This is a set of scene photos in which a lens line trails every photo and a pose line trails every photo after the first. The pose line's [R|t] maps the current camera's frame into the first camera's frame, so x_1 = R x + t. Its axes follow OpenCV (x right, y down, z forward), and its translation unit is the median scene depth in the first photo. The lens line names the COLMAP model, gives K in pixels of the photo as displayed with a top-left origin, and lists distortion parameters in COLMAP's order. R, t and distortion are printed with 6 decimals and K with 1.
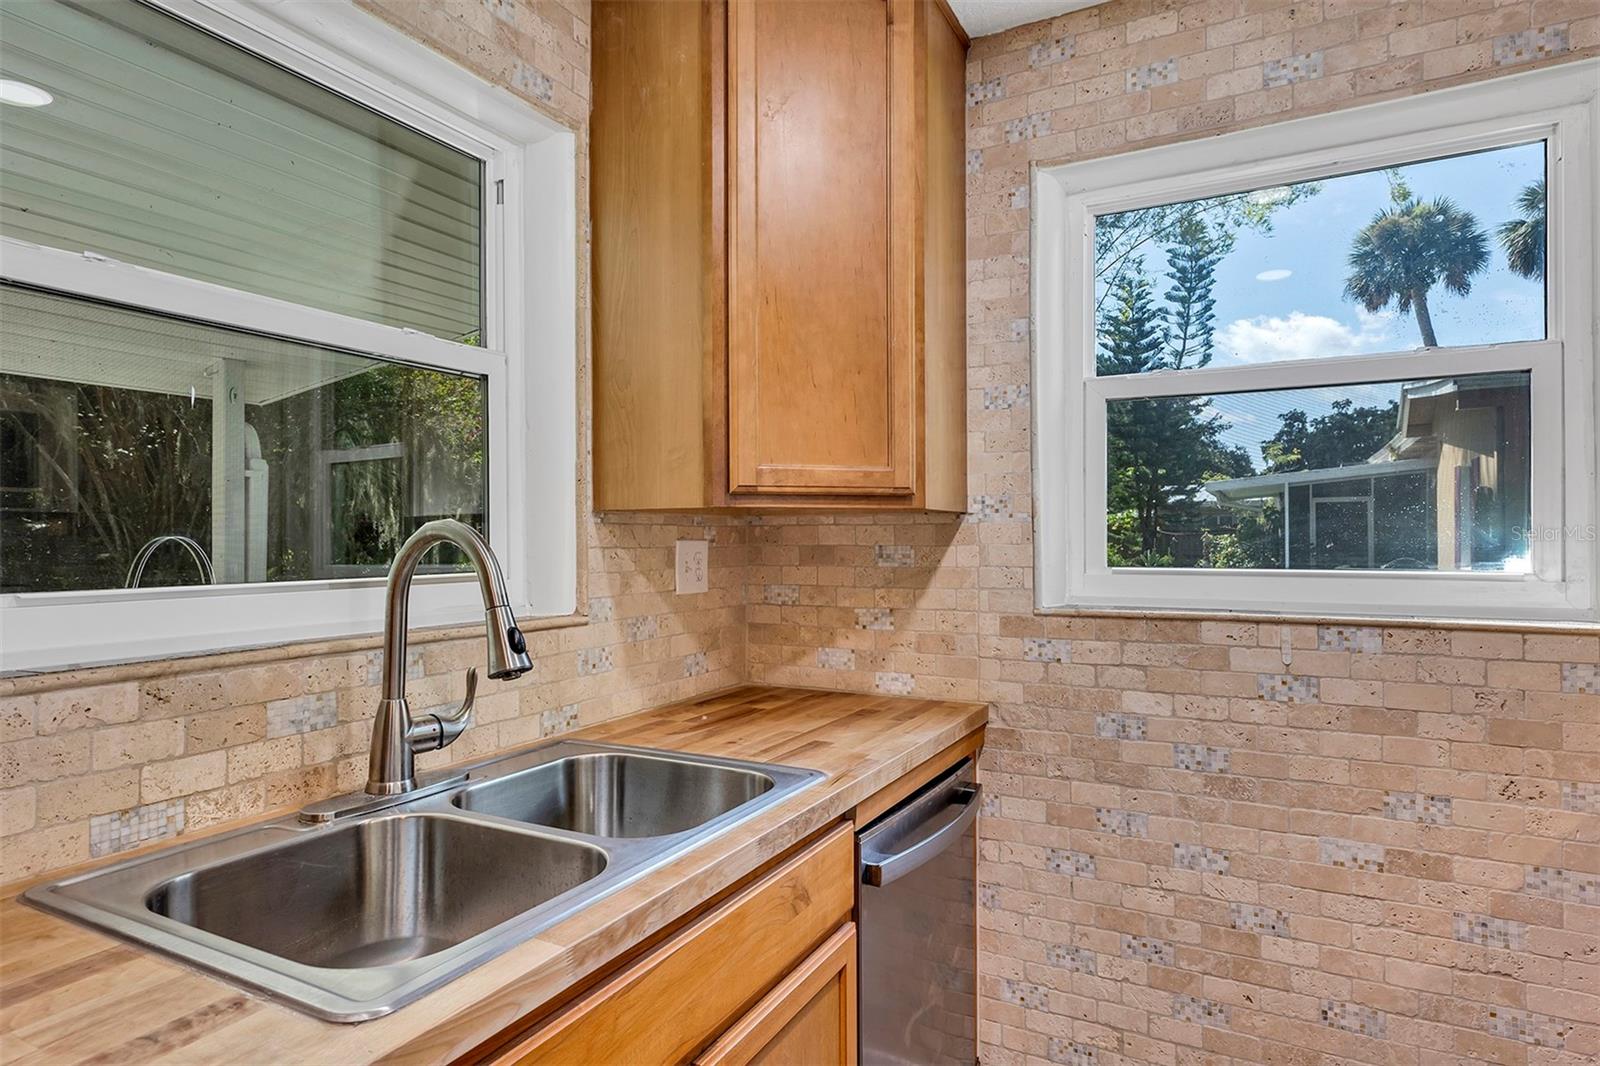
lens RADIAL K [[891.3, 0, 797.2], [0, 891.3, 532.2], [0, 0, 1]] dist [0.007594, 0.000264]
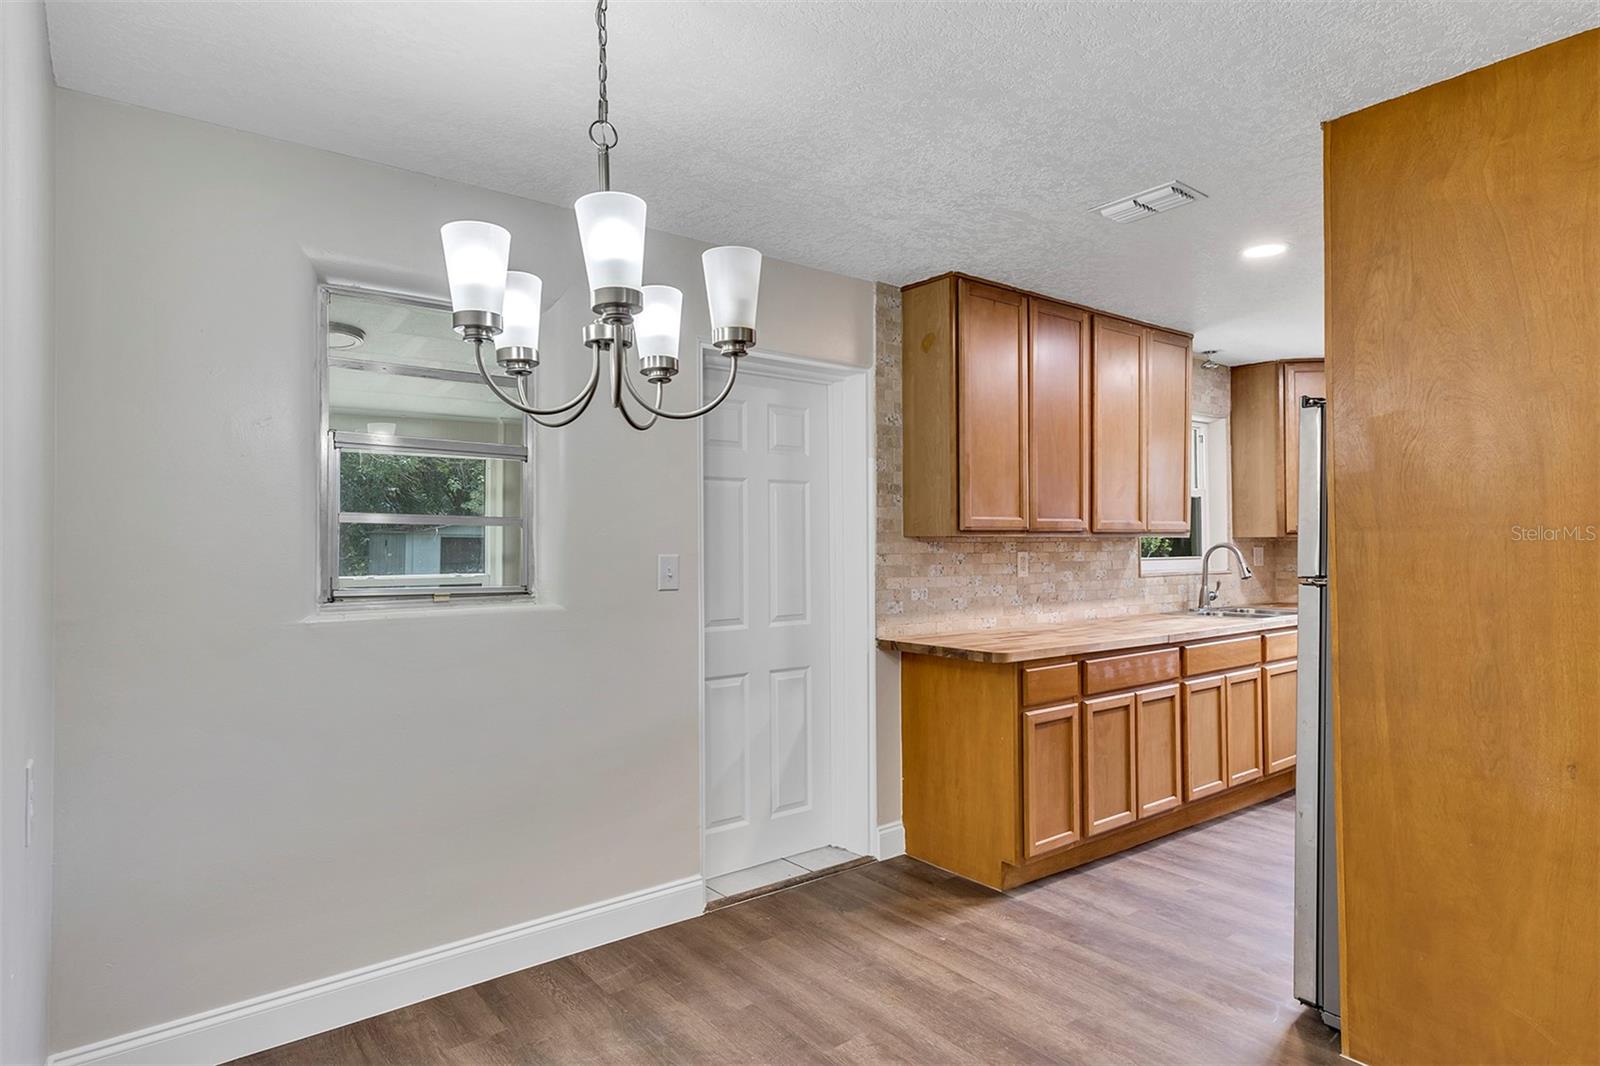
lens RADIAL K [[885.5, 0, 799.8], [0, 885.5, 531.2], [0, 0, 1]] dist [0.015899, 0.000224]
pose [[0.917319, -0.006651, -0.398097, -0.380385], [0.004402, 0.999969, -0.006564, -0.033167], [0.398129, 0.004269, 0.917320, -2.478628]]
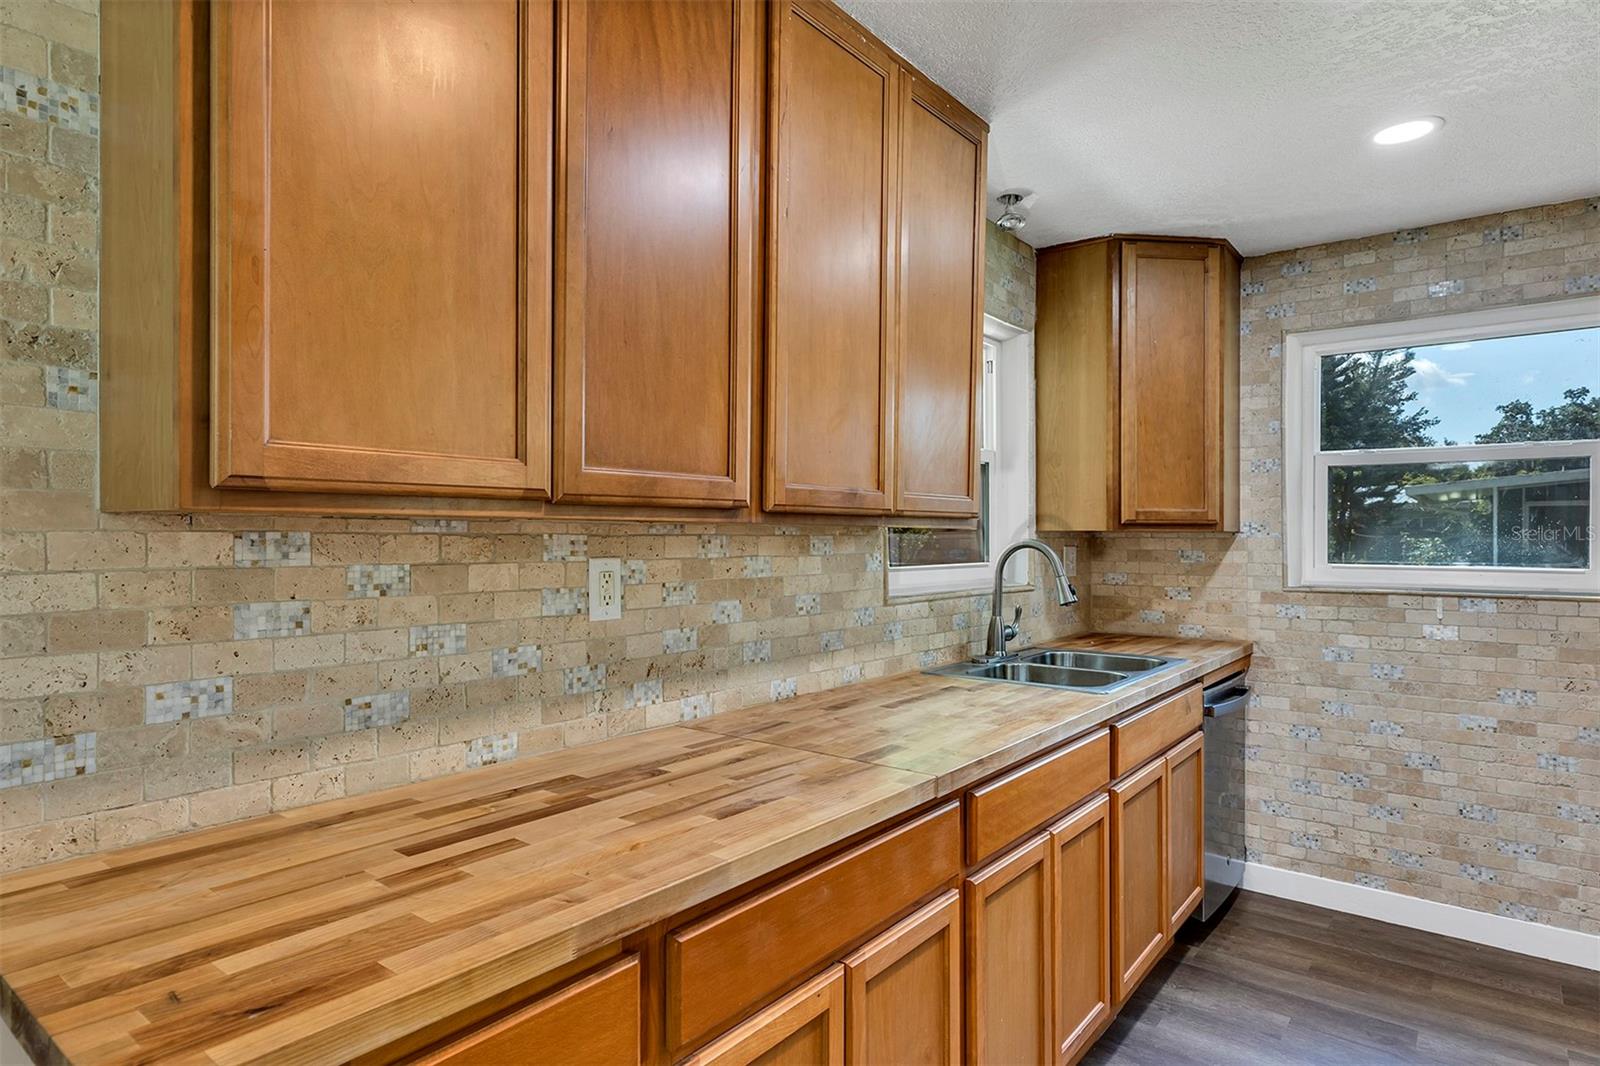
lens RADIAL K [[888.8, 0, 797.0], [0, 888.8, 533.0], [0, 0, 1]] dist [0.008344, 0.000421]
pose [[0.985243, 0.005793, -0.171066, -0.406823], [-0.005383, 0.999981, 0.002858, -0.022659], [0.171079, -0.001895, 0.985256, -0.958869]]
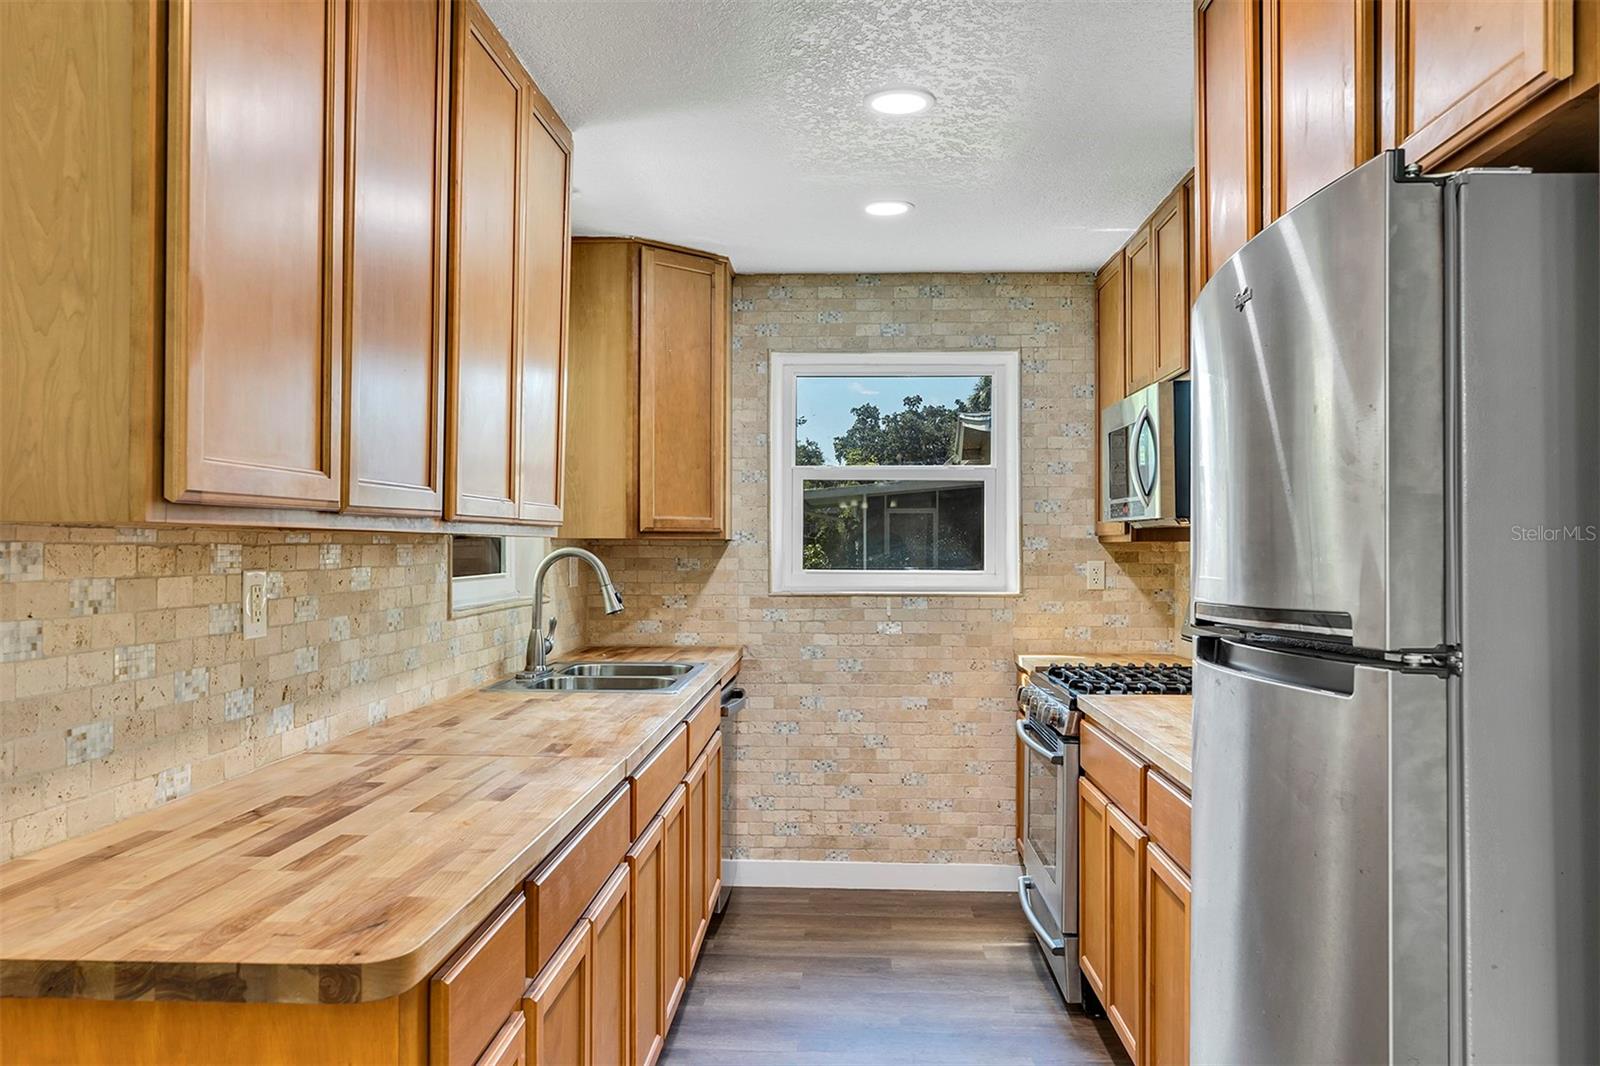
lens RADIAL K [[1181.8, 0, 792.1], [0, 1181.8, 531.8], [0, 0, 1]] dist [-0.001685, 0.003042]
pose [[0.901878, 0.010957, 0.431852, -0.811664], [-0.009008, 0.999938, -0.006558, -0.026297], [-0.431897, 0.002025, 0.901921, -1.328690]]
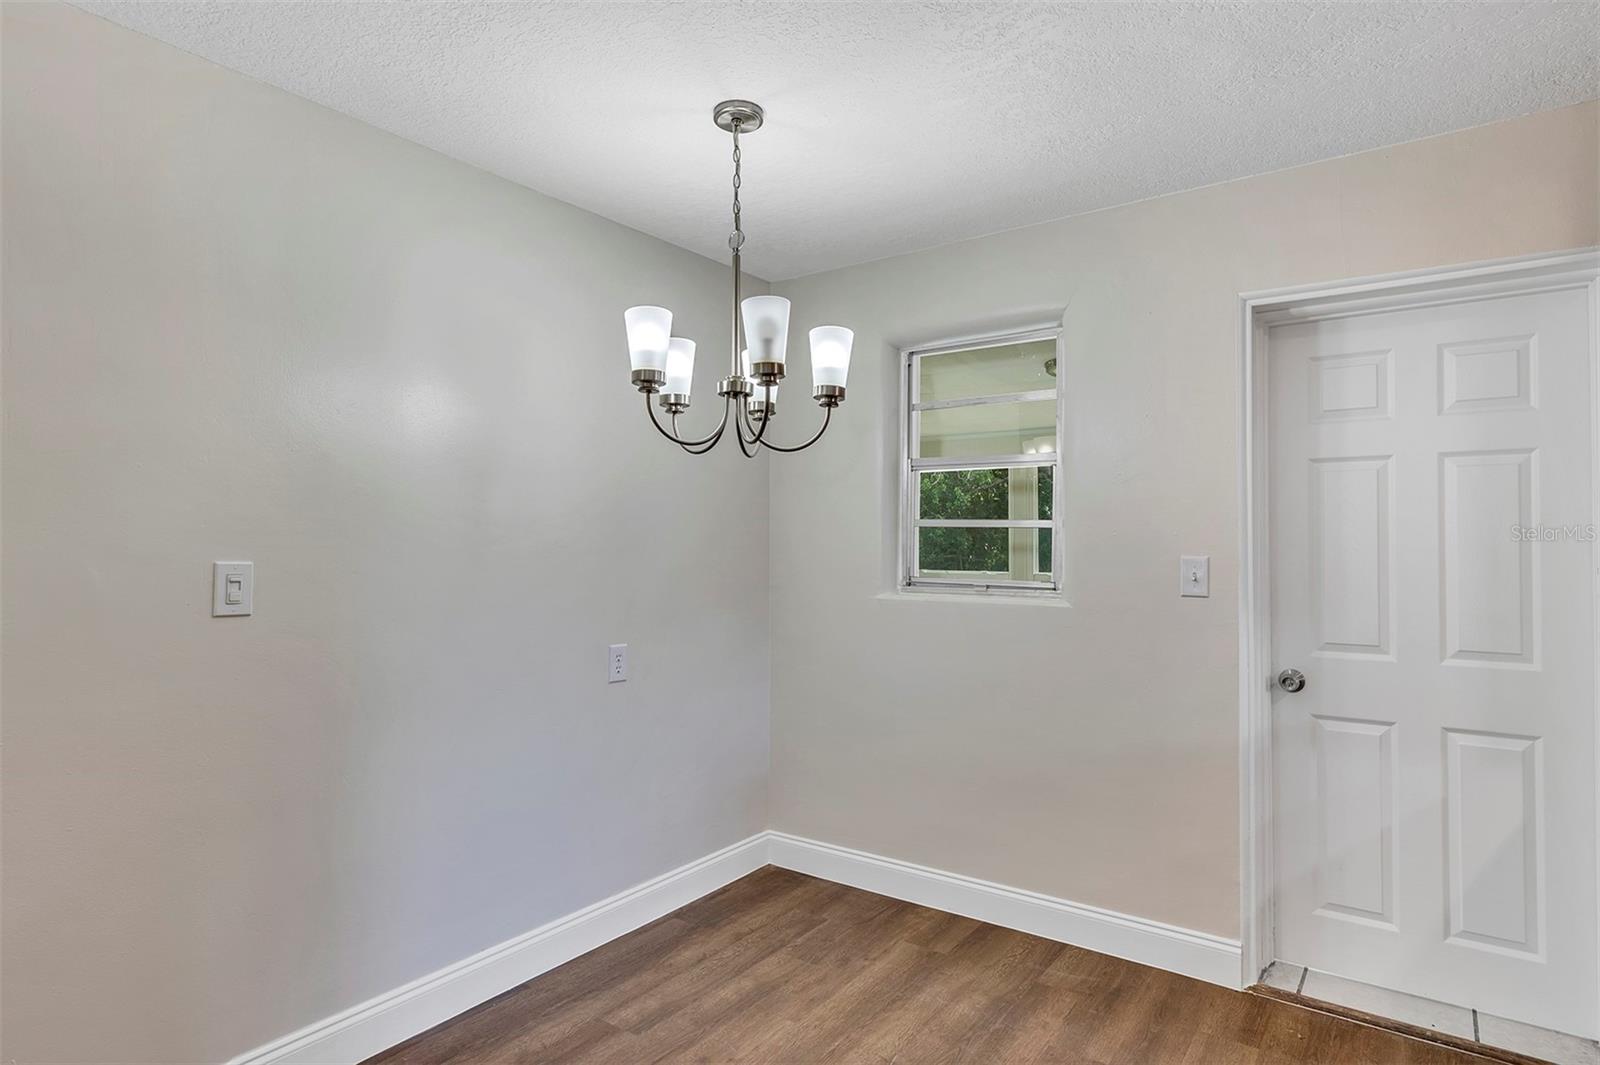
lens RADIAL K [[893.2, 0, 797.6], [0, 893.2, 532.2], [0, 0, 1]] dist [0.004822, 0.002003]
pose [[-0.123006, -0.010184, -0.992354, 0.303896], [0.003772, 0.999935, -0.010730, -0.026605], [0.992399, -0.005063, -0.122960, -1.462681]]
